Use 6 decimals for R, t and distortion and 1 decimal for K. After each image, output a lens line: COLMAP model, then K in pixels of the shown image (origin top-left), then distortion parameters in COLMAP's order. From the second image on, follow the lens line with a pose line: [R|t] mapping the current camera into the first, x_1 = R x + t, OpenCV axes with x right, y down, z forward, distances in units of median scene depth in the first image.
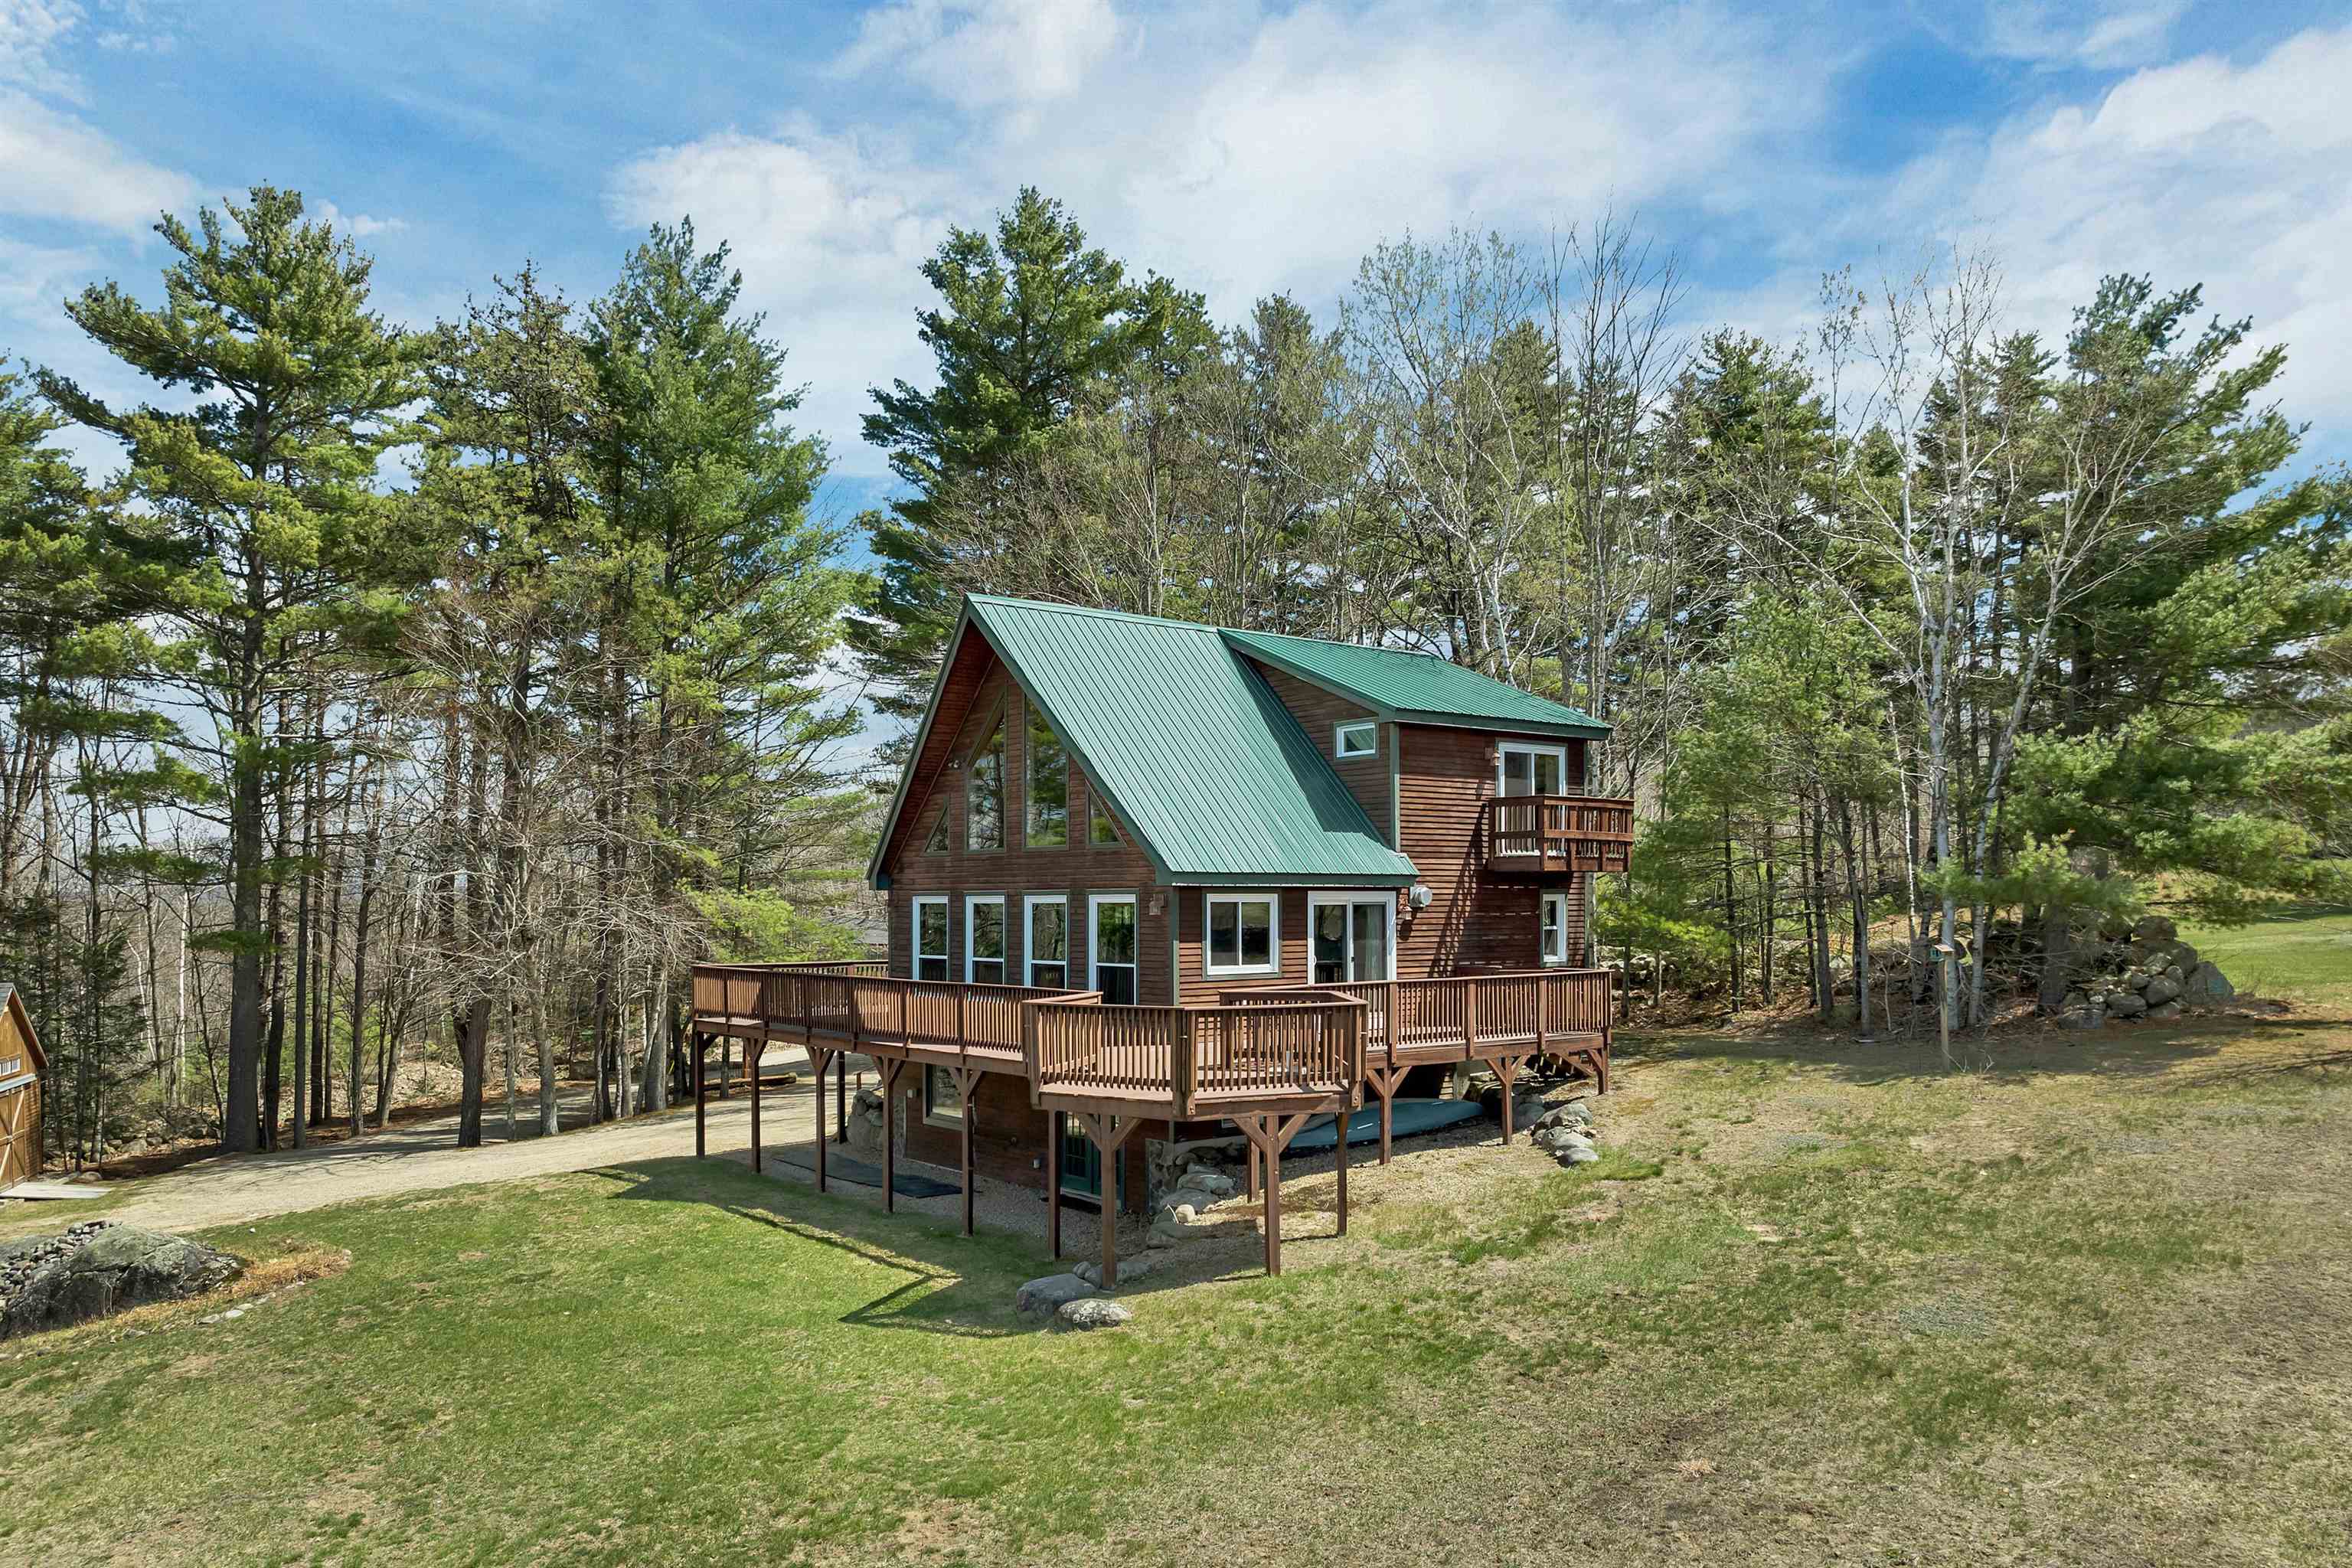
lens RADIAL K [[1694.0, 0, 1179.0], [0, 1694.0, 784.5], [0, 0, 1]] dist [-0.042632, -0.005559]
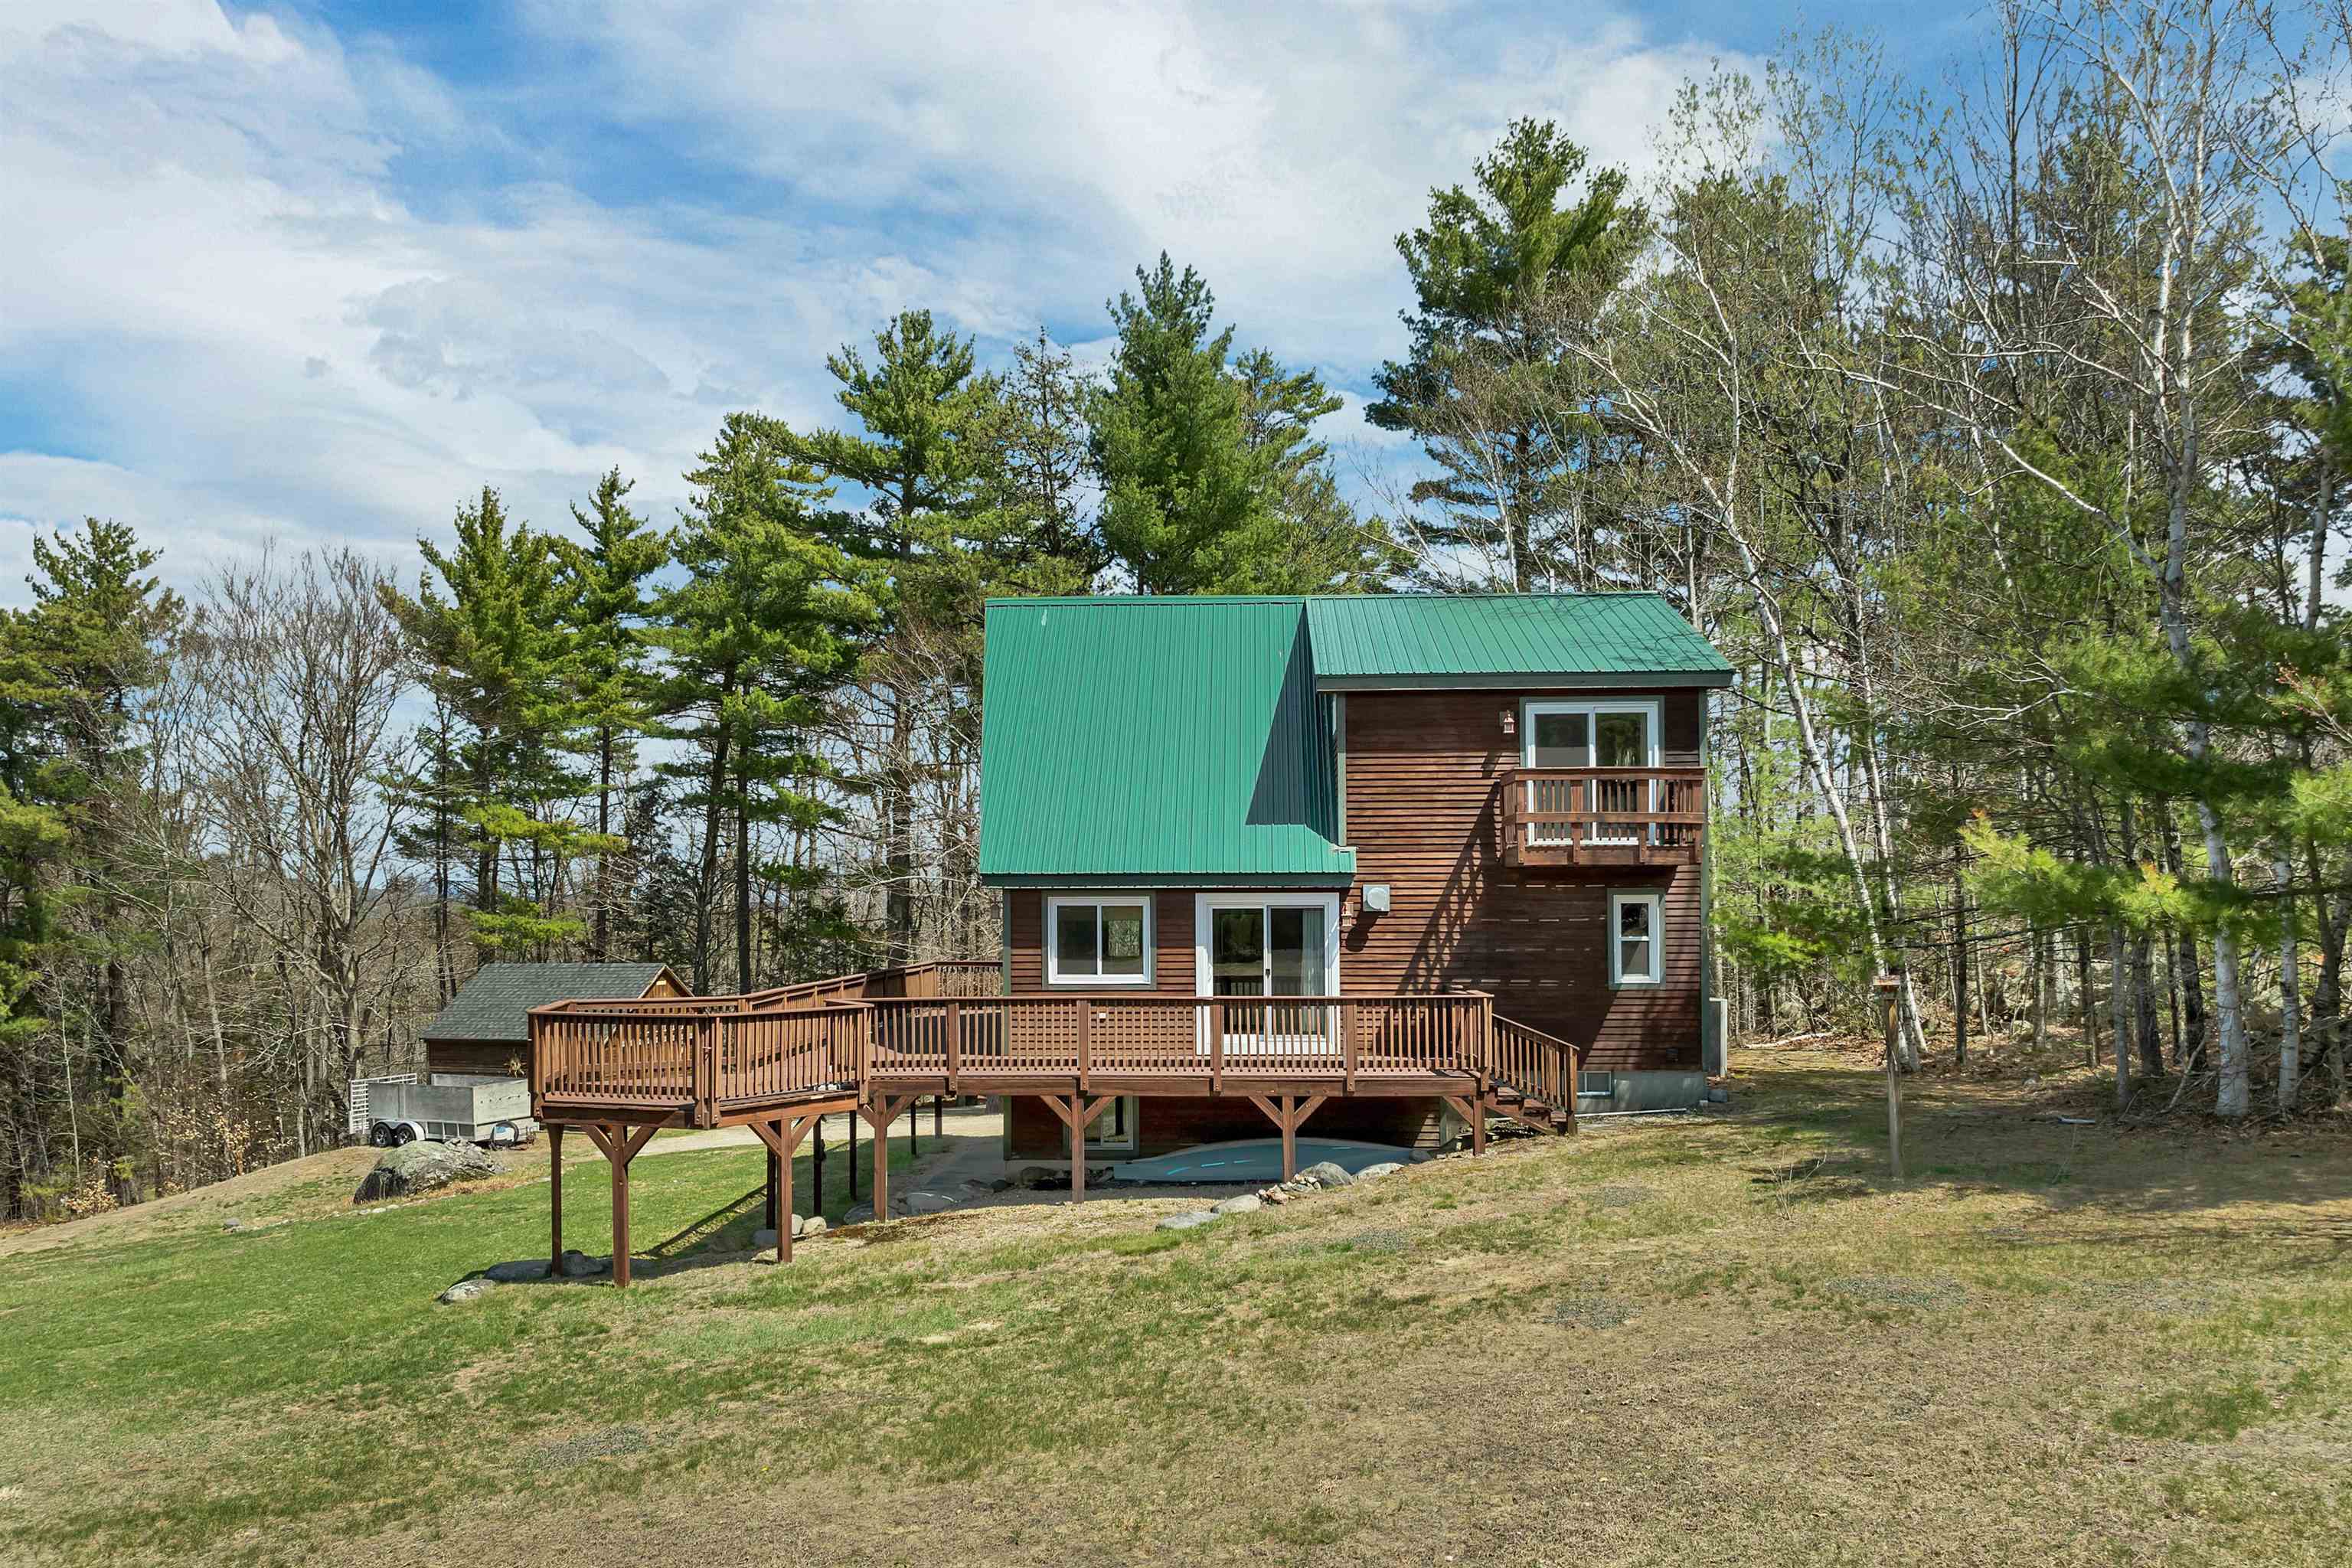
lens RADIAL K [[1694.0, 0, 1174.3], [0, 1694.0, 790.9], [0, 0, 1]] dist [-0.042632, -0.005559]
pose [[0.754832, -0.041827, -0.654584, 0.606444], [0.047079, 0.998846, -0.009535, 0.016354], [0.654227, -0.023620, 0.755929, 0.302462]]
